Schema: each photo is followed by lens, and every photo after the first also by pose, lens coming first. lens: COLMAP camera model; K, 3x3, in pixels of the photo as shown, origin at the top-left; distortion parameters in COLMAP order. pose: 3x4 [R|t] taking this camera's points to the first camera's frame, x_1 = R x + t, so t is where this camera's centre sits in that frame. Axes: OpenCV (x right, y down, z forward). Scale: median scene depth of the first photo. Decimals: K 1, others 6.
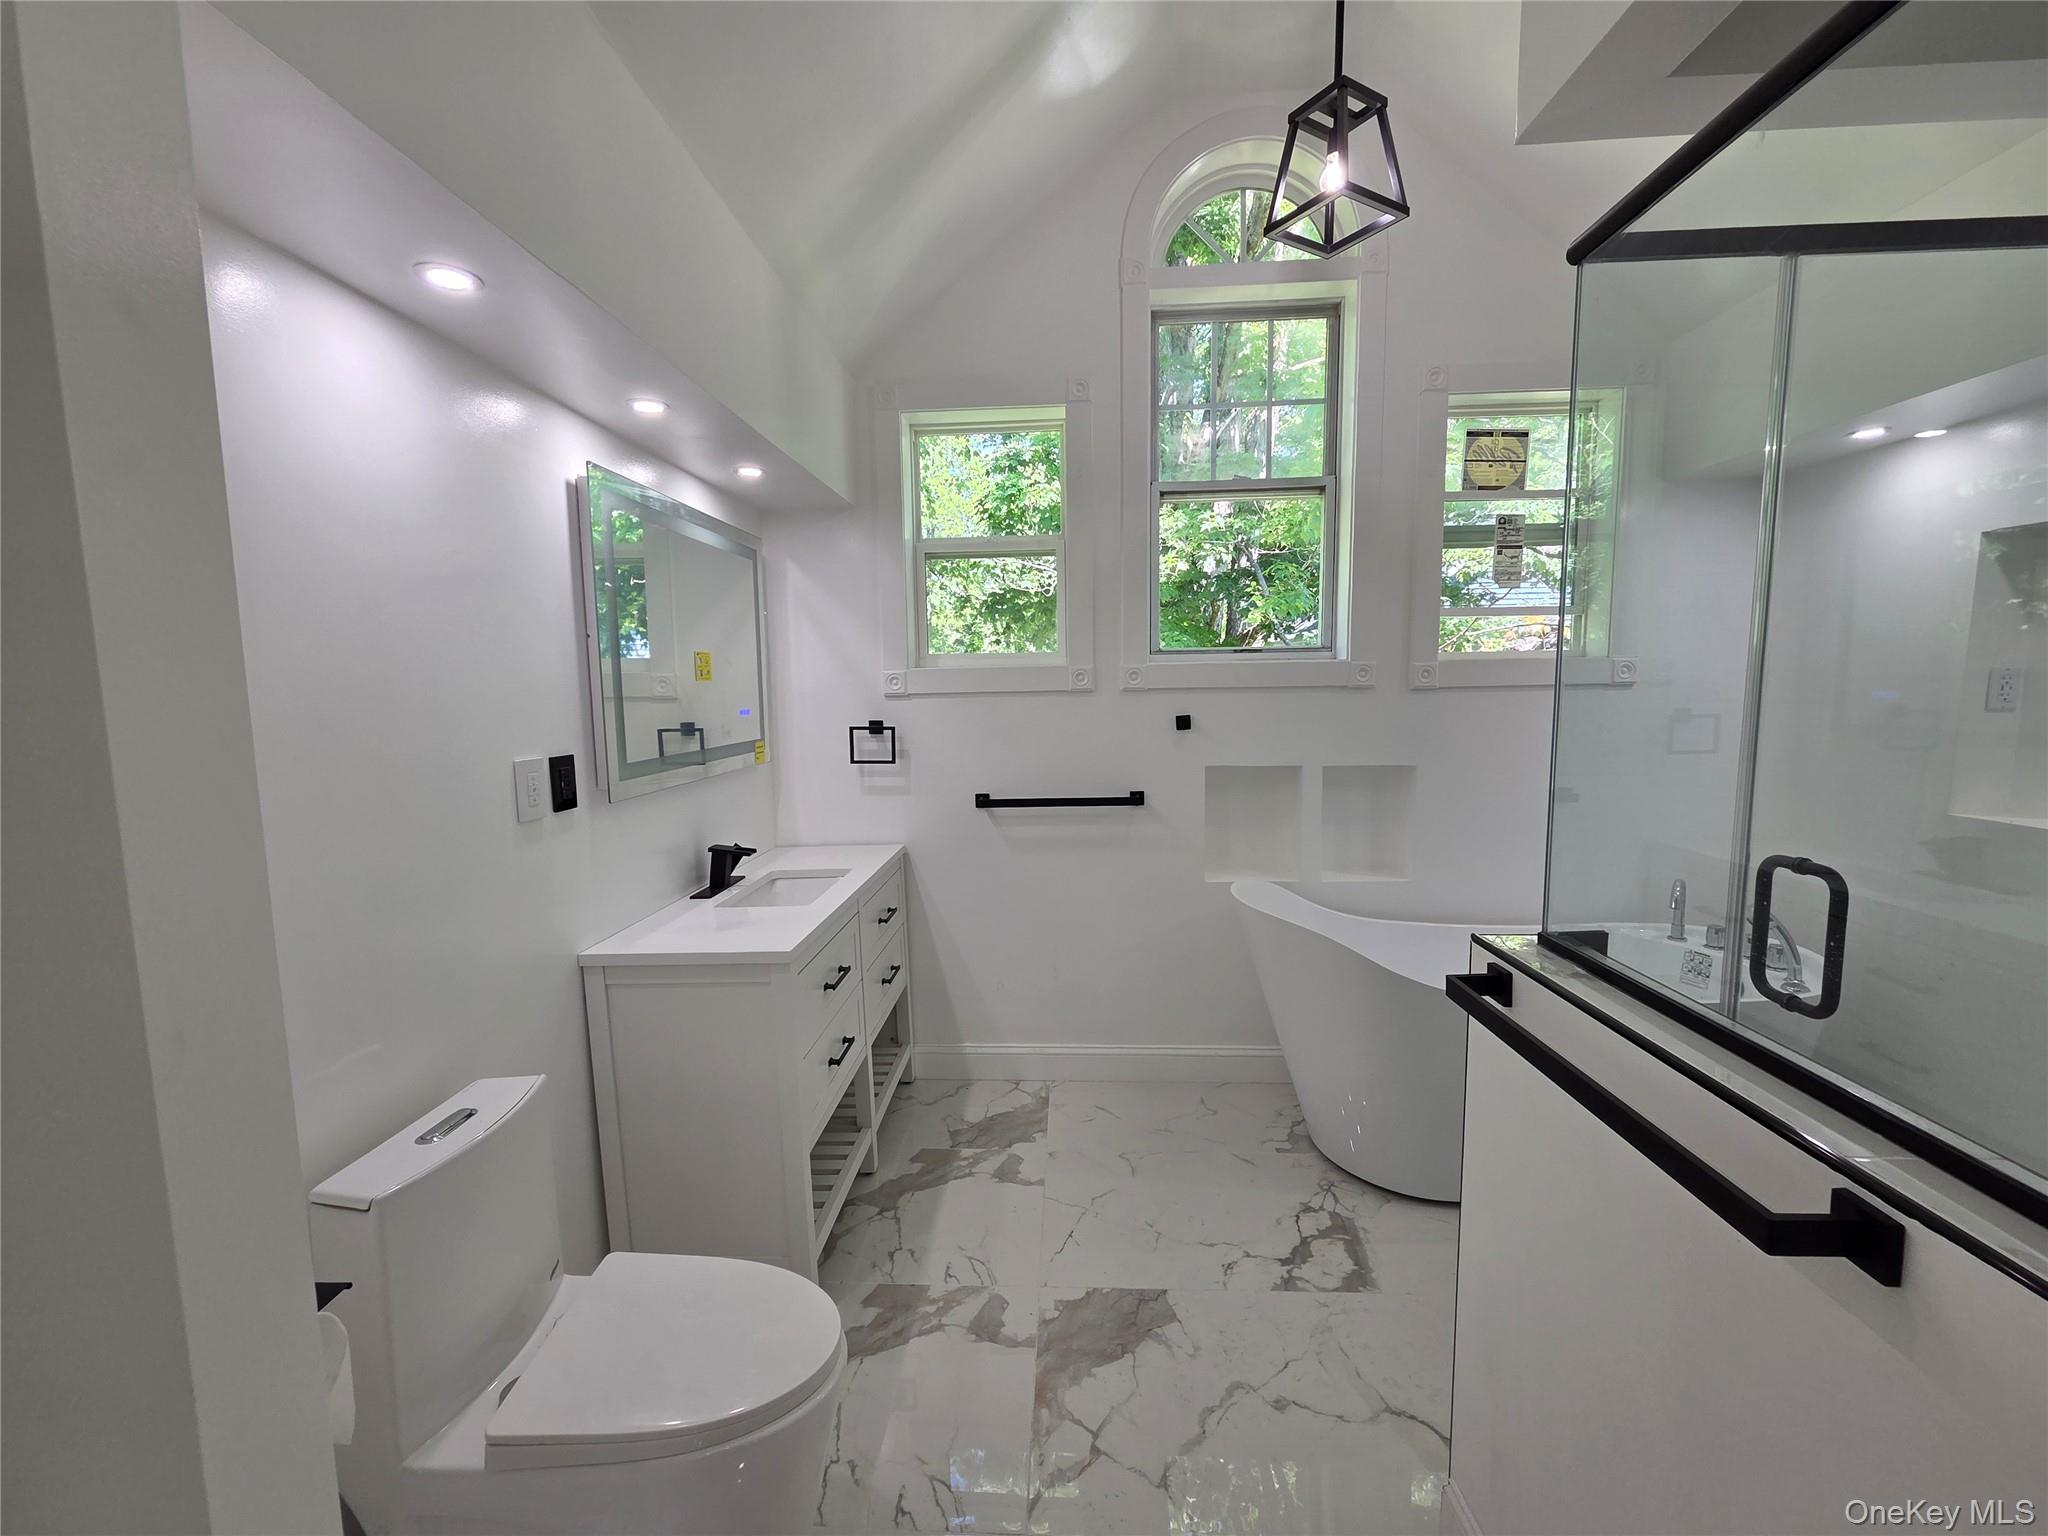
lens RADIAL K [[839.7, 0, 1032.1], [0, 839.7, 776.6], [0, 0, 1]] dist [-0.000703, 0.000626]
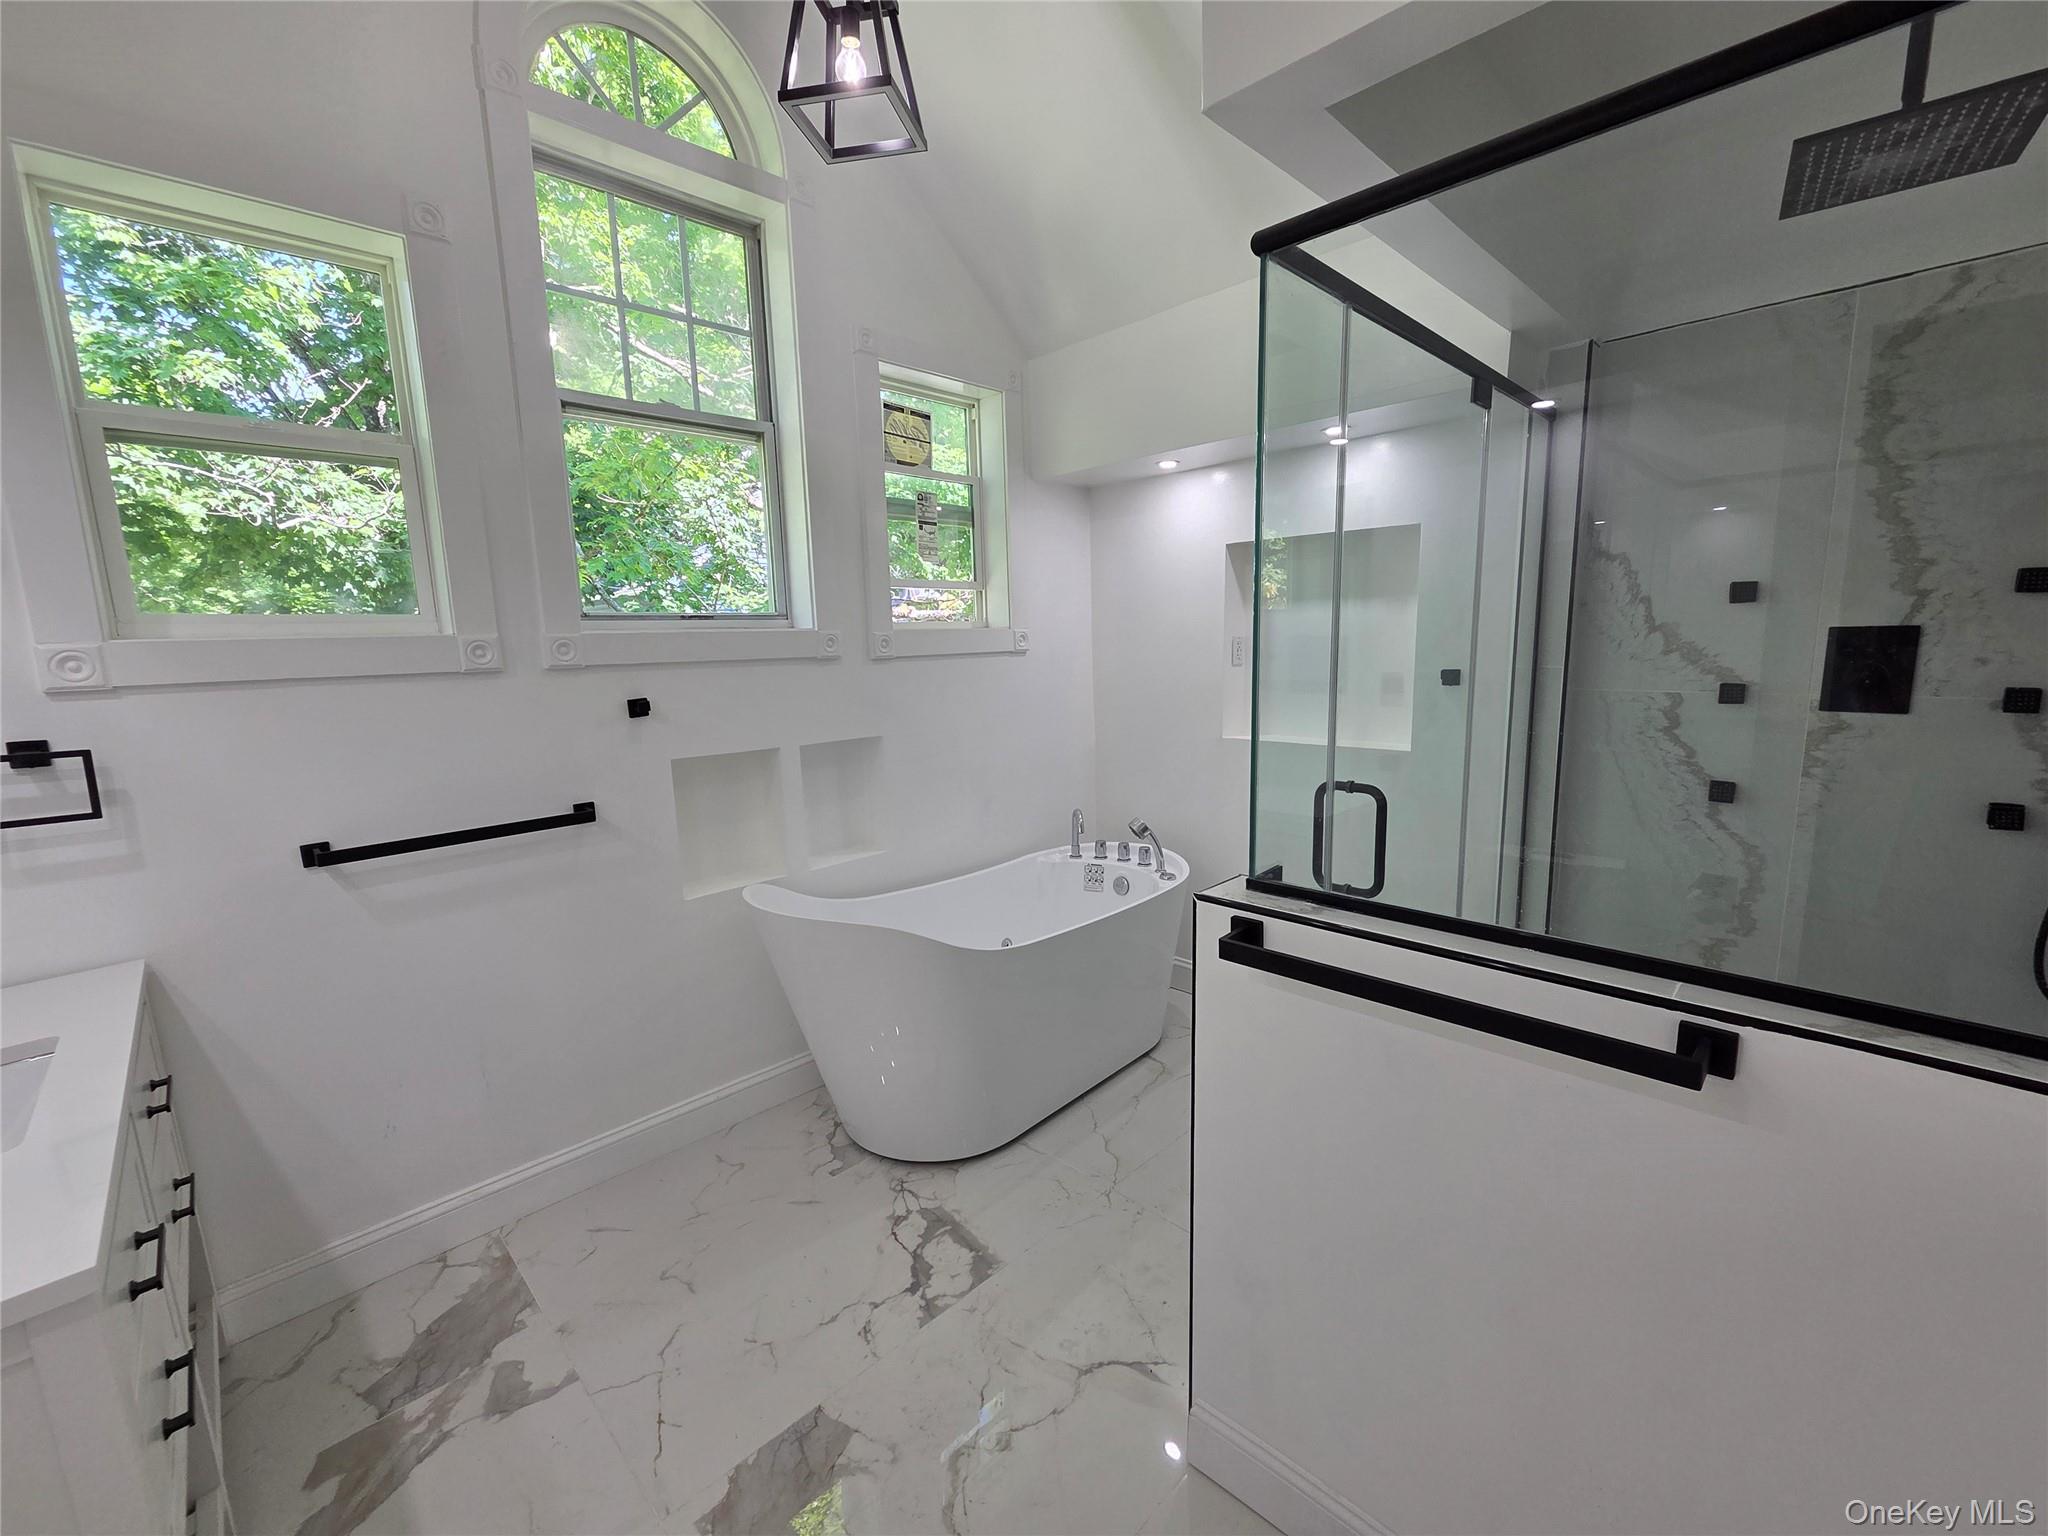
lens RADIAL K [[839.7, 0, 1038.1], [0, 839.7, 771.0], [0, 0, 1]] dist [-0.000703, 0.000626]
pose [[0.667573, -0.118289, 0.735087, -0.160739], [0.097849, 0.992674, 0.070877, -0.025684], [-0.738086, 0.024612, 0.674257, 0.200954]]
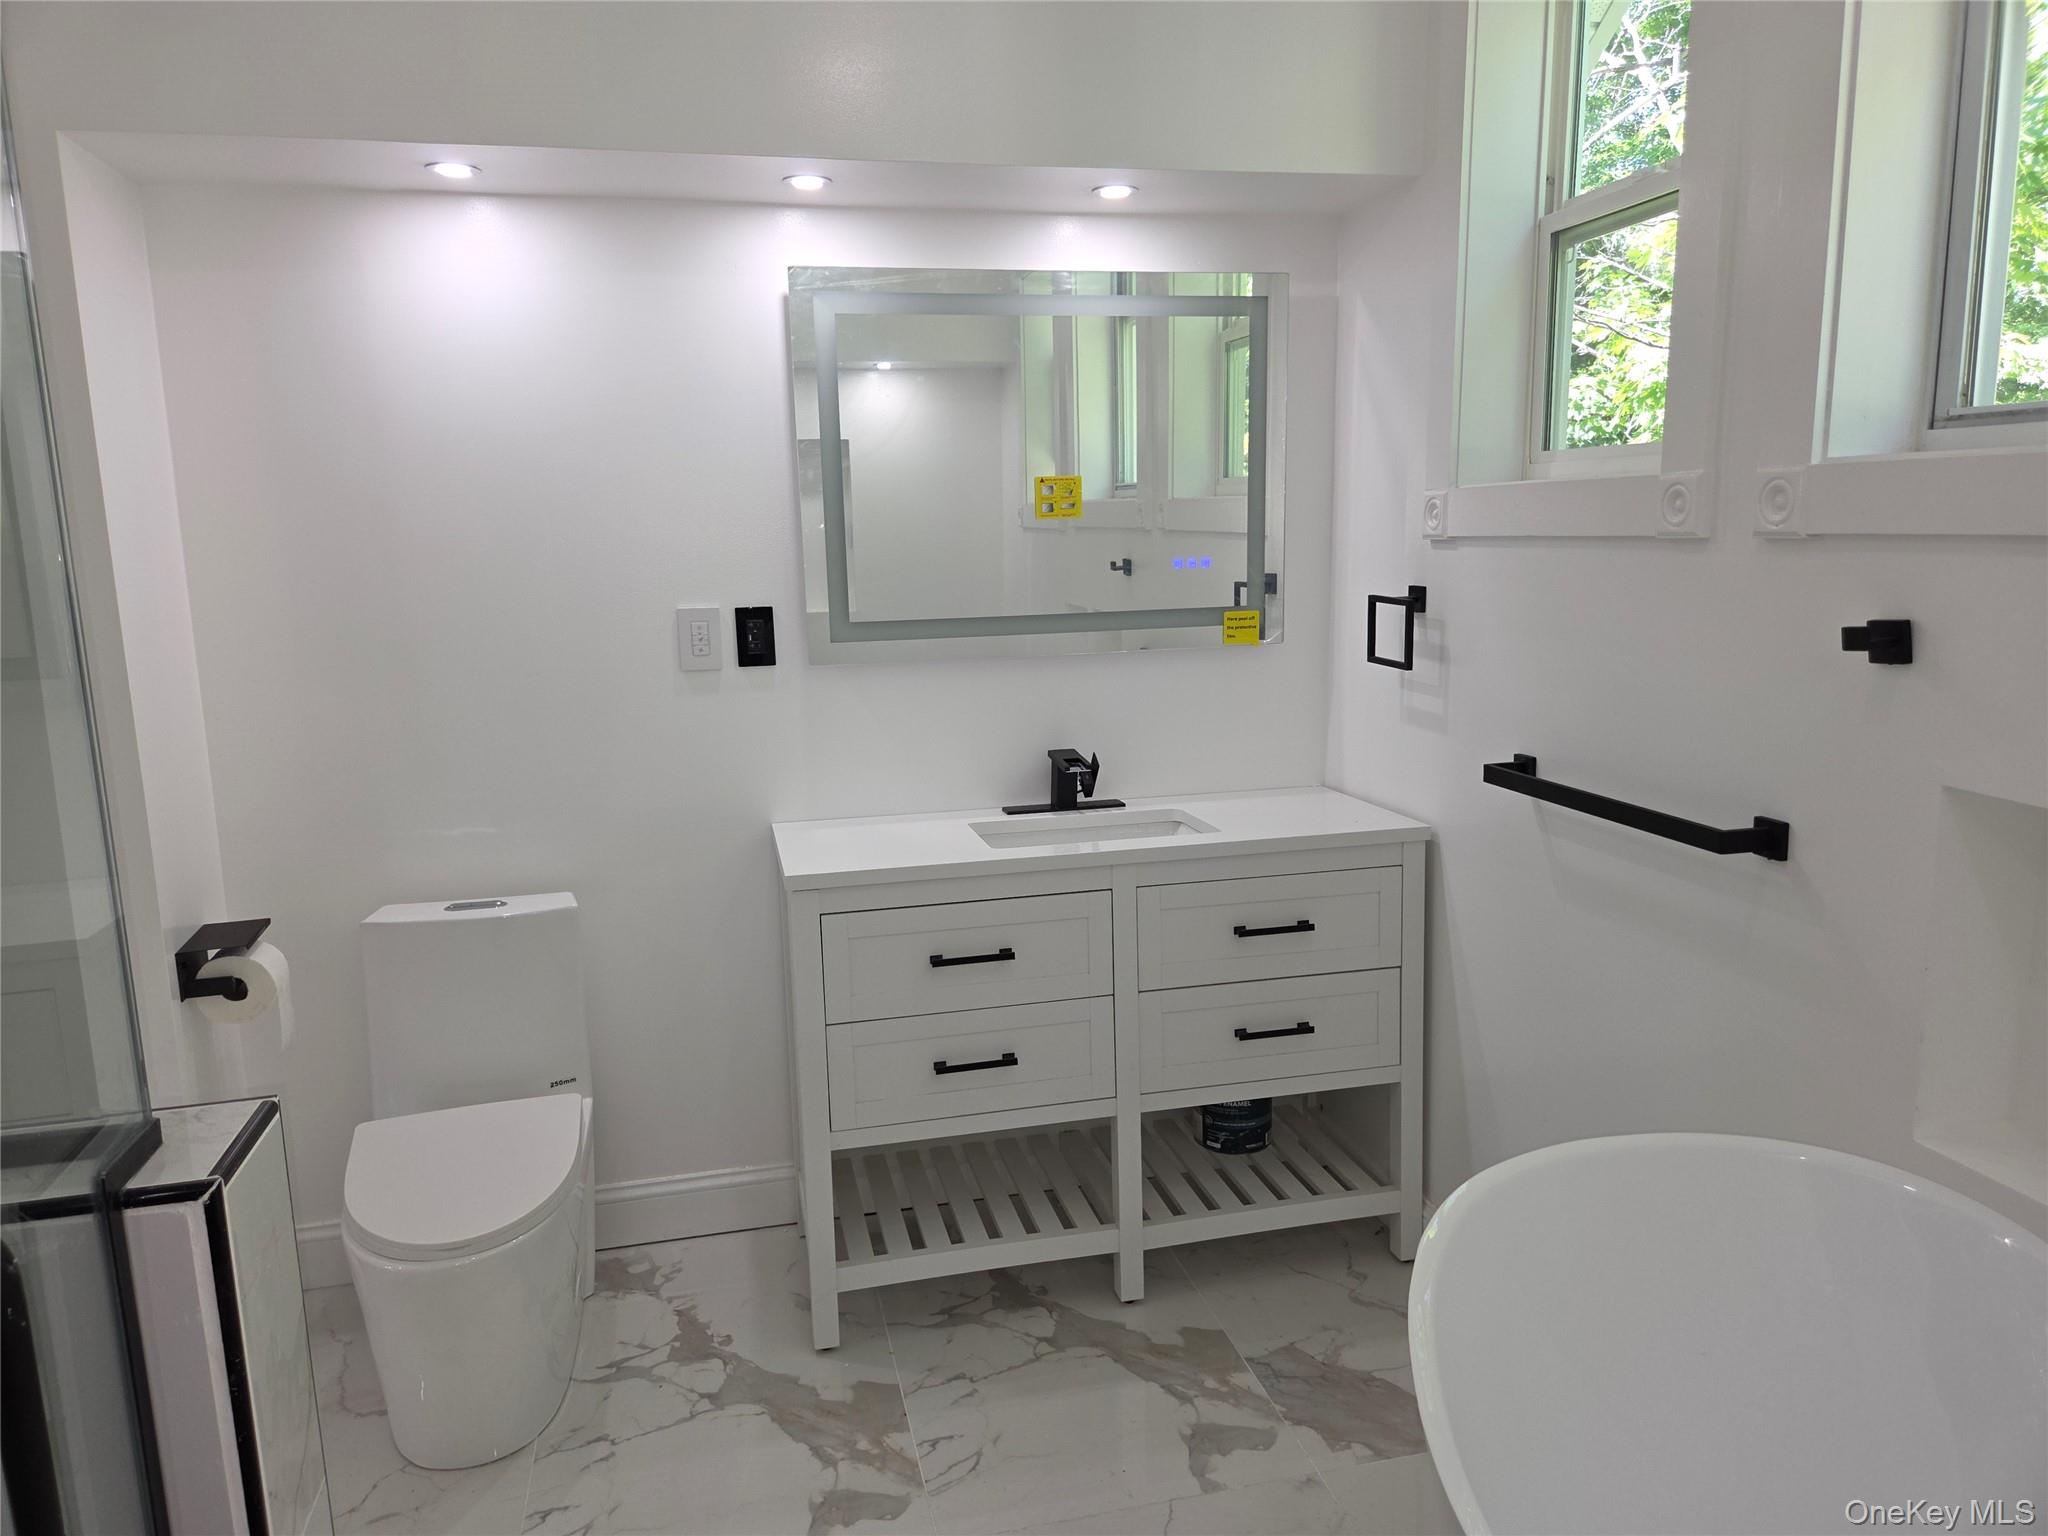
lens RADIAL K [[1373.1, 0, 1005.6], [0, 1373.1, 760.3], [0, 0, 1]] dist [0.045276, -0.027227]
pose [[0.289981, 0.169426, -0.941916, 0.608246], [-0.089992, 0.984671, 0.149412, -0.068262], [0.952792, 0.041439, 0.300783, 0.510108]]
